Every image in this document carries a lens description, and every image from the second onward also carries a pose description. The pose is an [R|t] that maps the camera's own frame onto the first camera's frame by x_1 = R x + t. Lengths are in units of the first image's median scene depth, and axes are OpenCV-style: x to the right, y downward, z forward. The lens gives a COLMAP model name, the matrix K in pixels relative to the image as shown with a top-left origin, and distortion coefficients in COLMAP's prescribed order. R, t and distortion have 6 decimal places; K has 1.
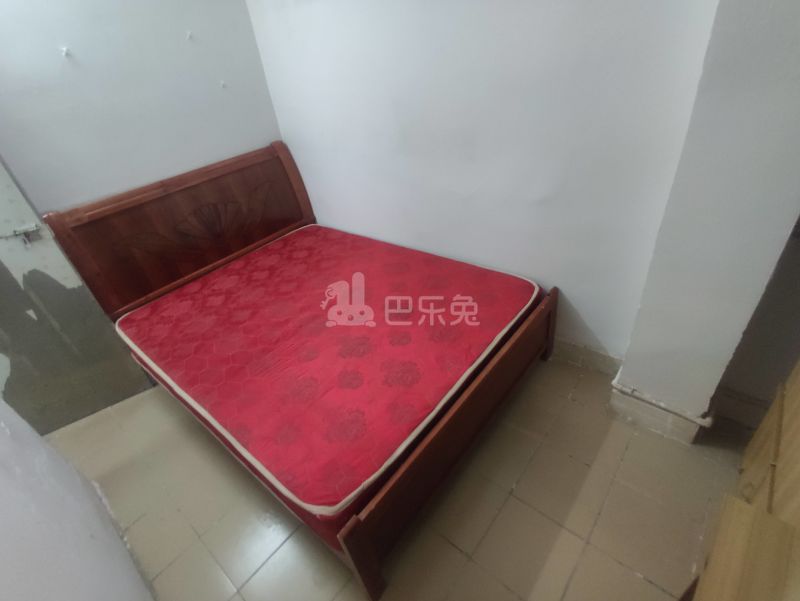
lens RADIAL K [[393.3, 0, 396.2], [0, 393.3, 307.2], [0, 0, 1]] dist [0.003053, -0.001364]
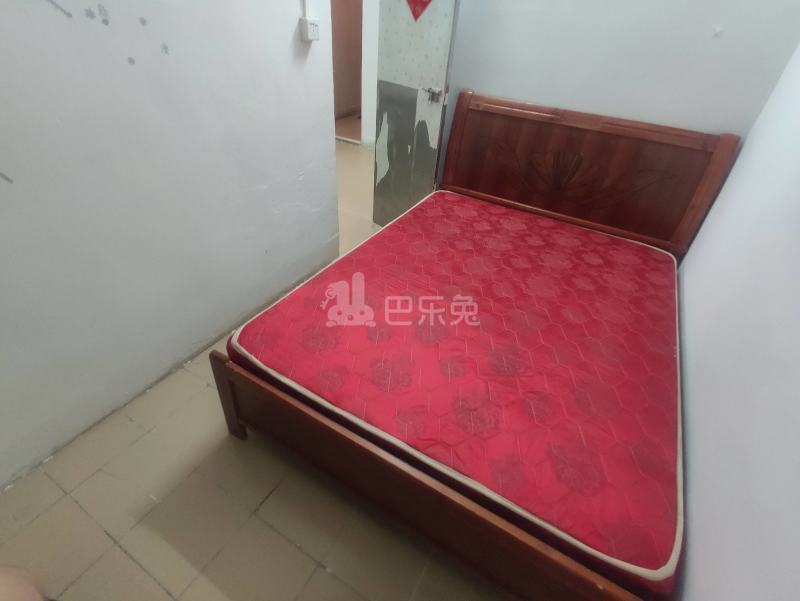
lens RADIAL K [[393.3, 0, 397.1], [0, 393.3, 302.8], [0, 0, 1]] dist [0.003053, -0.001364]
pose [[0.155137, 0.702259, -0.694813, 0.367909], [-0.631511, 0.611356, 0.476904, -0.250168], [0.759688, 0.364797, 0.538328, 0.361949]]
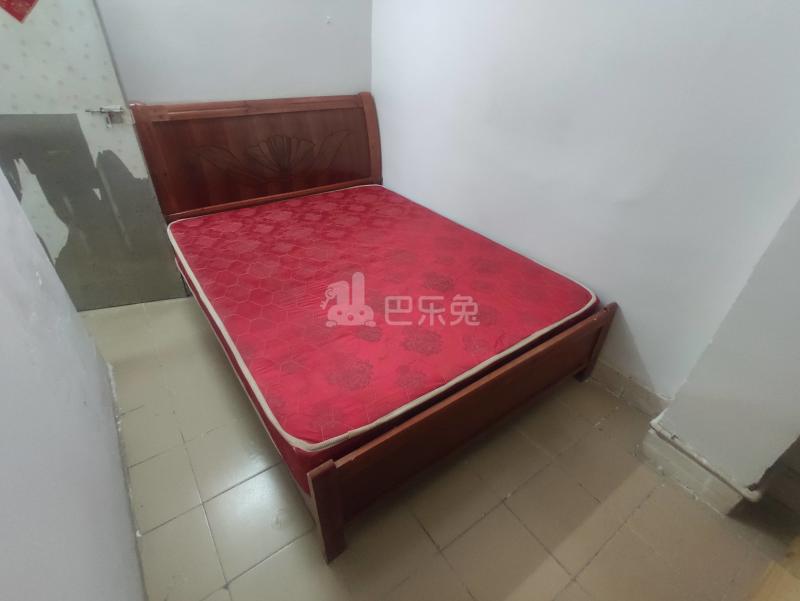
lens RADIAL K [[393.3, 0, 394.4], [0, 393.3, 304.9], [0, 0, 1]] dist [0.003053, -0.001364]
pose [[0.956843, 0.268078, -0.112182, 0.023108], [-0.267363, 0.963352, 0.021653, 0.061449], [0.113875, 0.009275, 0.993452, 0.047253]]
